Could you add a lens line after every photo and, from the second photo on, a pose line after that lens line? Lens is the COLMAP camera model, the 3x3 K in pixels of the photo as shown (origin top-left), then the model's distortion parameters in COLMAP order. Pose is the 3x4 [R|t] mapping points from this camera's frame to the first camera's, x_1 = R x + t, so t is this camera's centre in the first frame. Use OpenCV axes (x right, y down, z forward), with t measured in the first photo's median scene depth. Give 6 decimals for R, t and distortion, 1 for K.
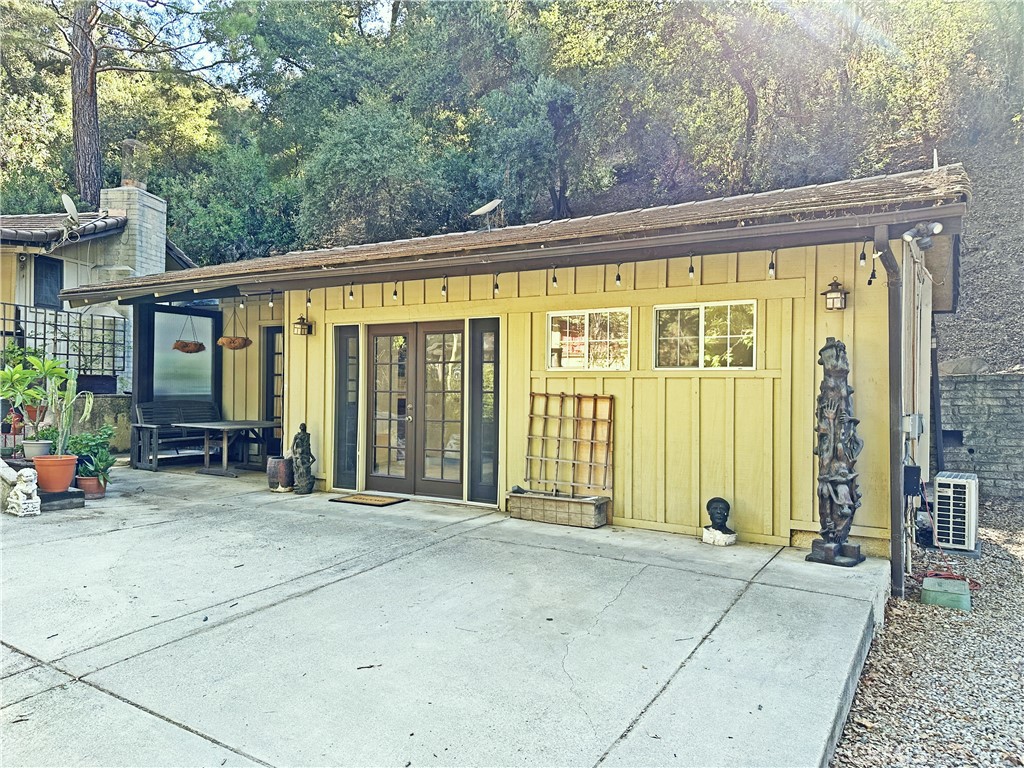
lens RADIAL K [[712.1, 0, 512.0], [0, 712.1, 384.0], [0, 0, 1]] dist [0.000718, -0.001626]
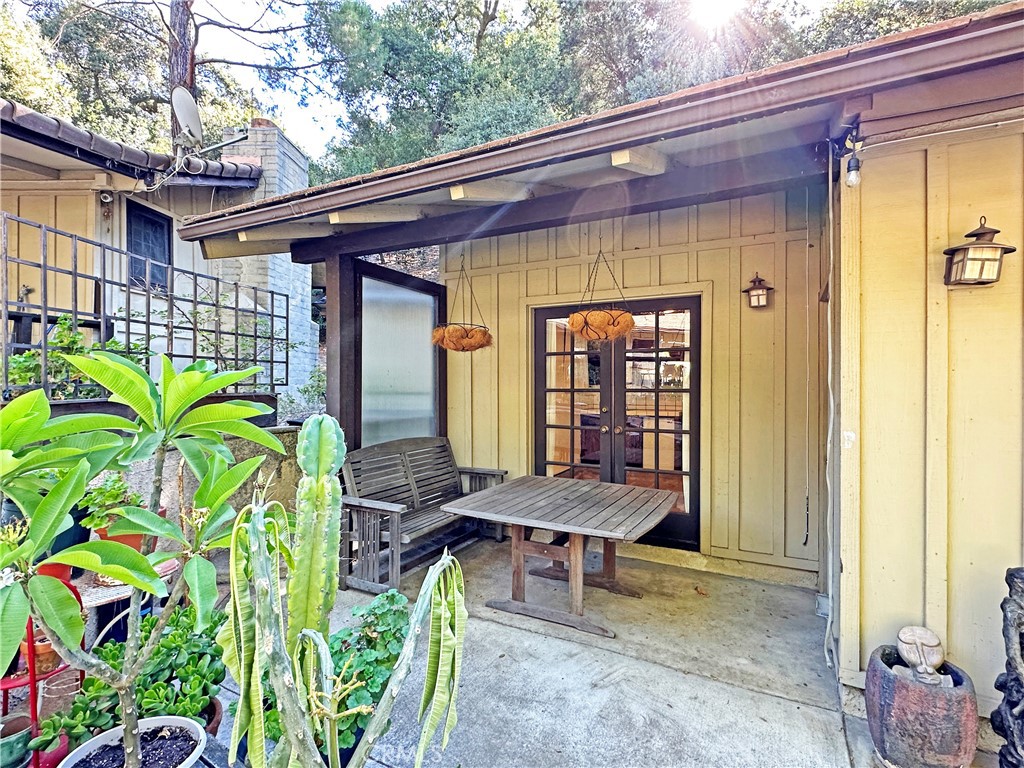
lens RADIAL K [[509.6, 0, 512.0], [0, 509.6, 384.0], [0, 0, 1]] dist [0.000216, 0.000285]
pose [[0.998793, -0.013175, 0.047313, -0.370847], [0.013151, 0.999913, 0.000806, -0.017133], [-0.047319, -0.000183, 0.998880, 0.558958]]
